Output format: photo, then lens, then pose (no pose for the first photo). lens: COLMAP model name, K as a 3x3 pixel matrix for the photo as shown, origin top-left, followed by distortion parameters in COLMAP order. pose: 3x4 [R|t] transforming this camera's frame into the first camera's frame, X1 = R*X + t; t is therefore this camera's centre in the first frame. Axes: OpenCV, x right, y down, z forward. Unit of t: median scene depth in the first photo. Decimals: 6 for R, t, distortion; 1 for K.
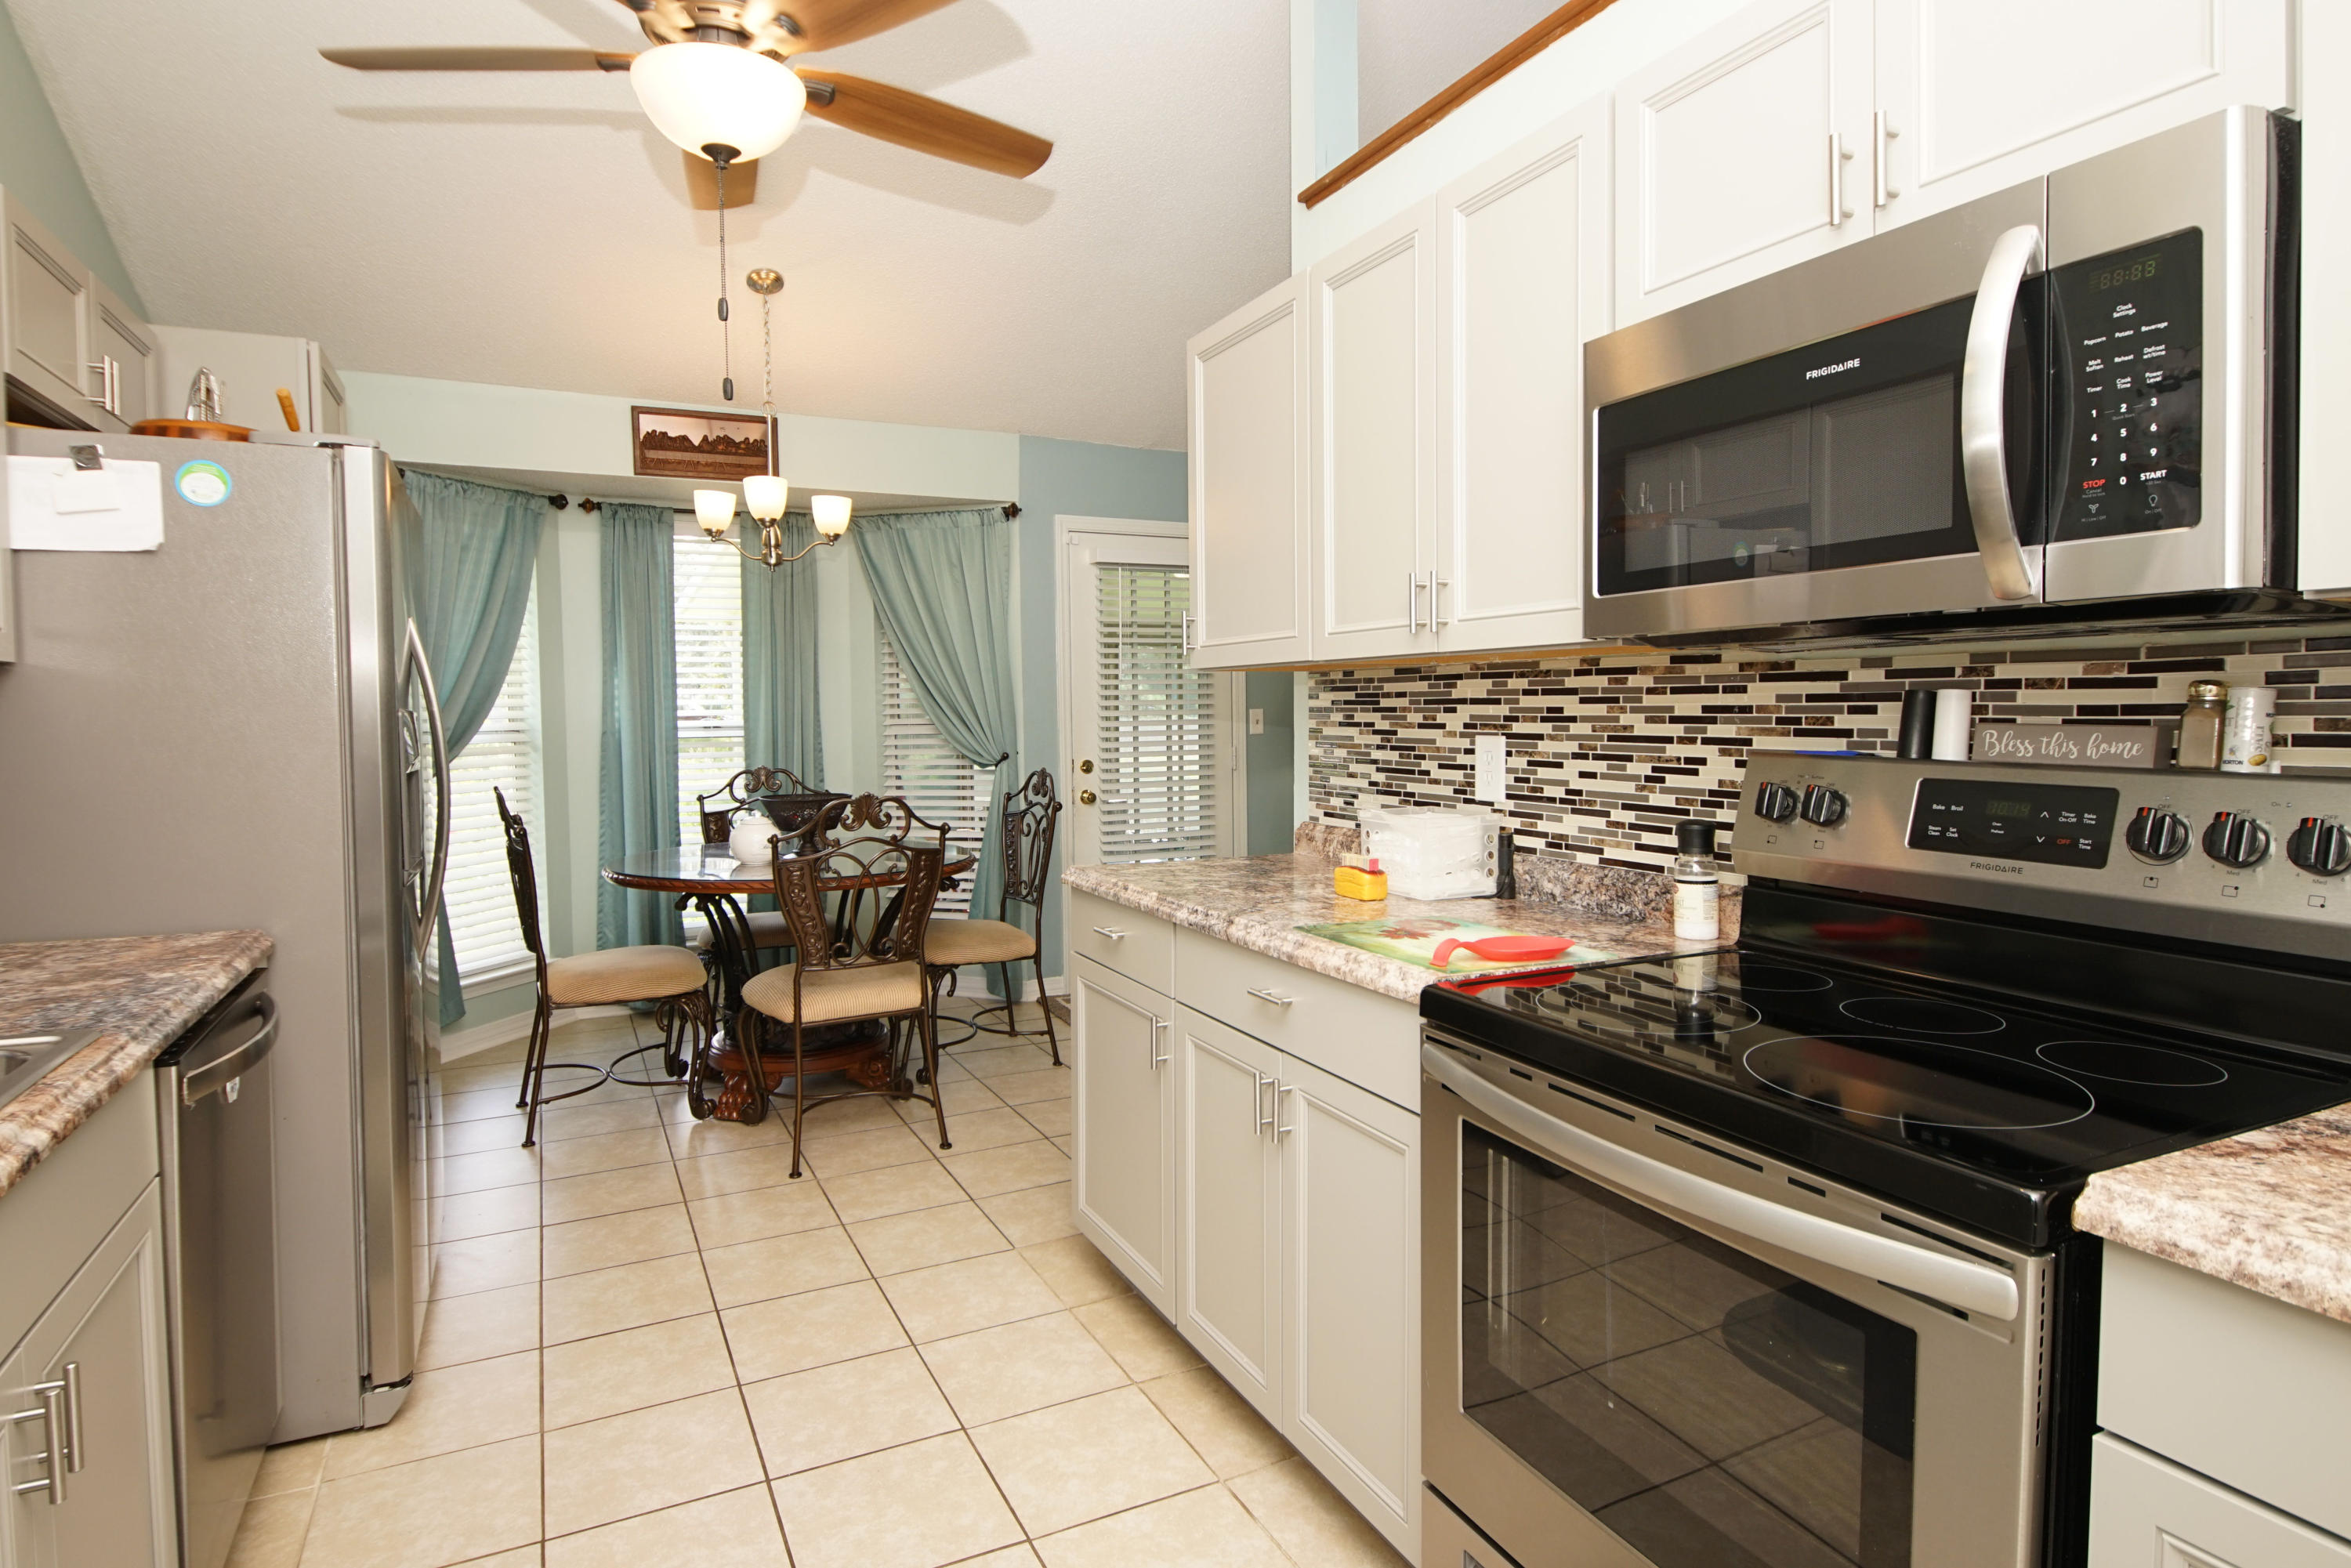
lens RADIAL K [[1259.3, 0, 1166.1], [0, 1259.3, 764.5], [0, 0, 1]] dist [0.029113, -0.028607]
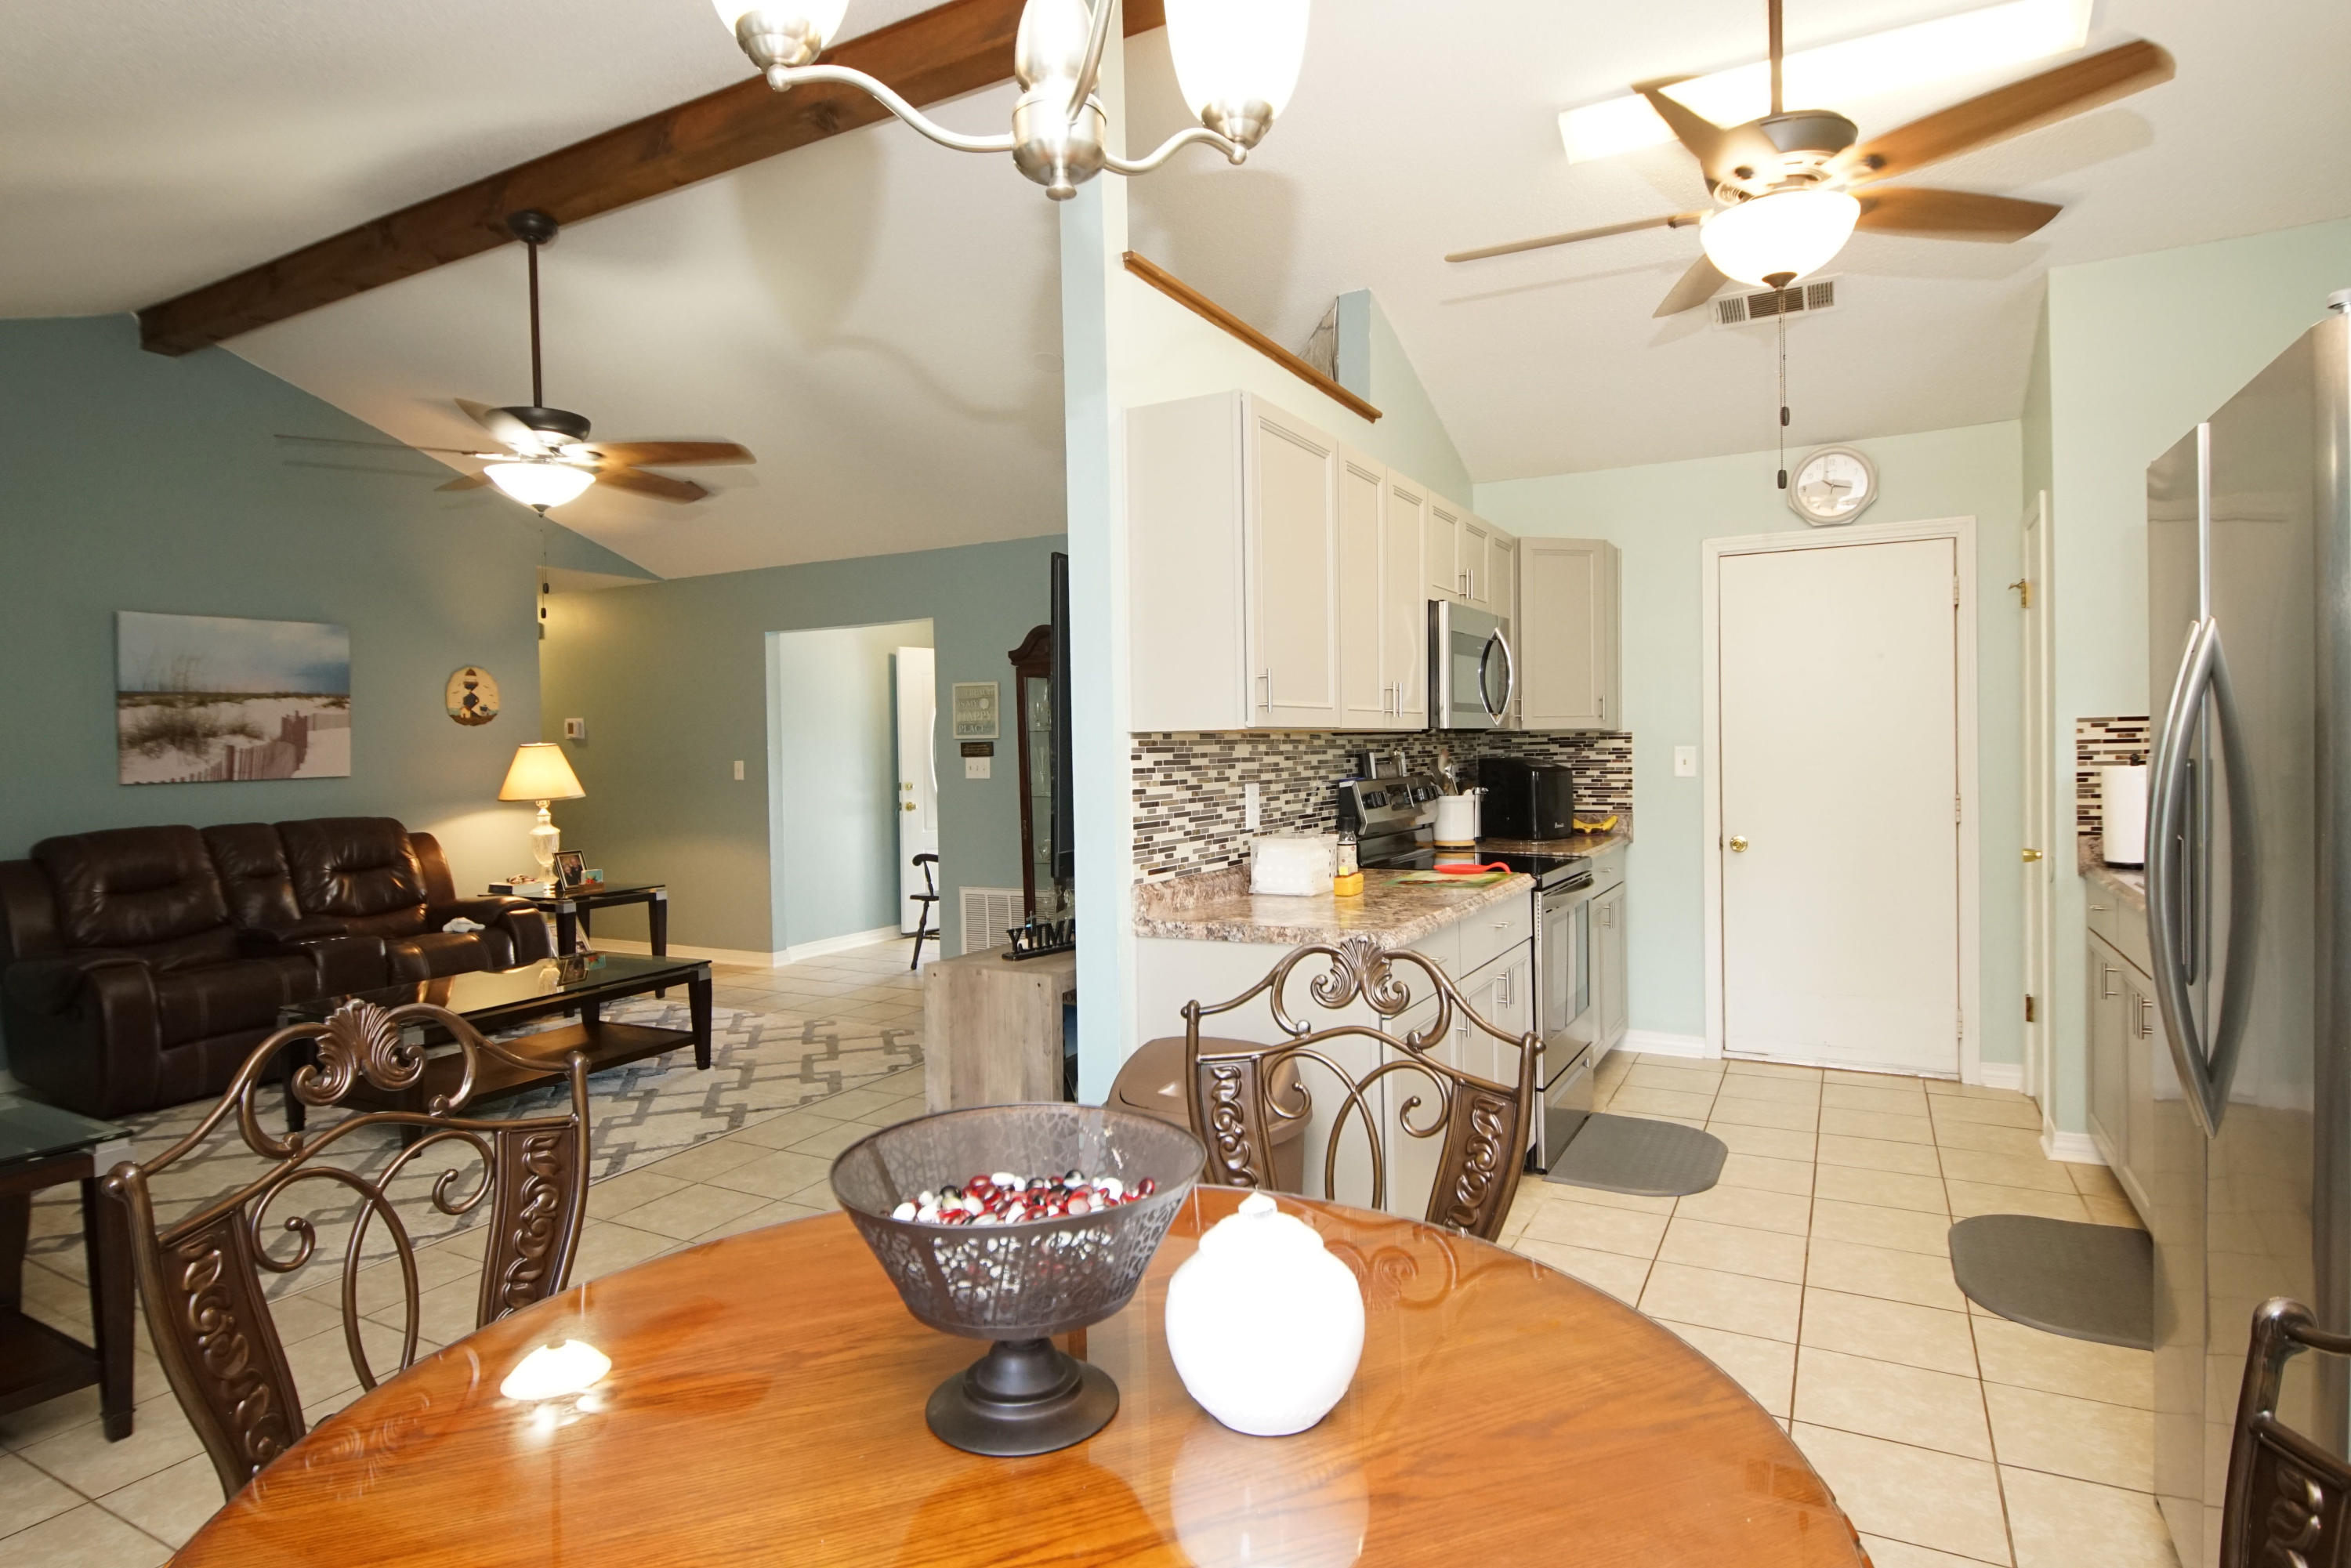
lens RADIAL K [[1259.3, 0, 1155.5], [0, 1259.3, 759.7], [0, 0, 1]] dist [0.029113, -0.028607]
pose [[-0.572869, 0.012943, 0.819545, -0.543343], [0.062363, 0.997665, 0.027837, -0.061085], [-0.817271, 0.067056, -0.572338, 1.205312]]
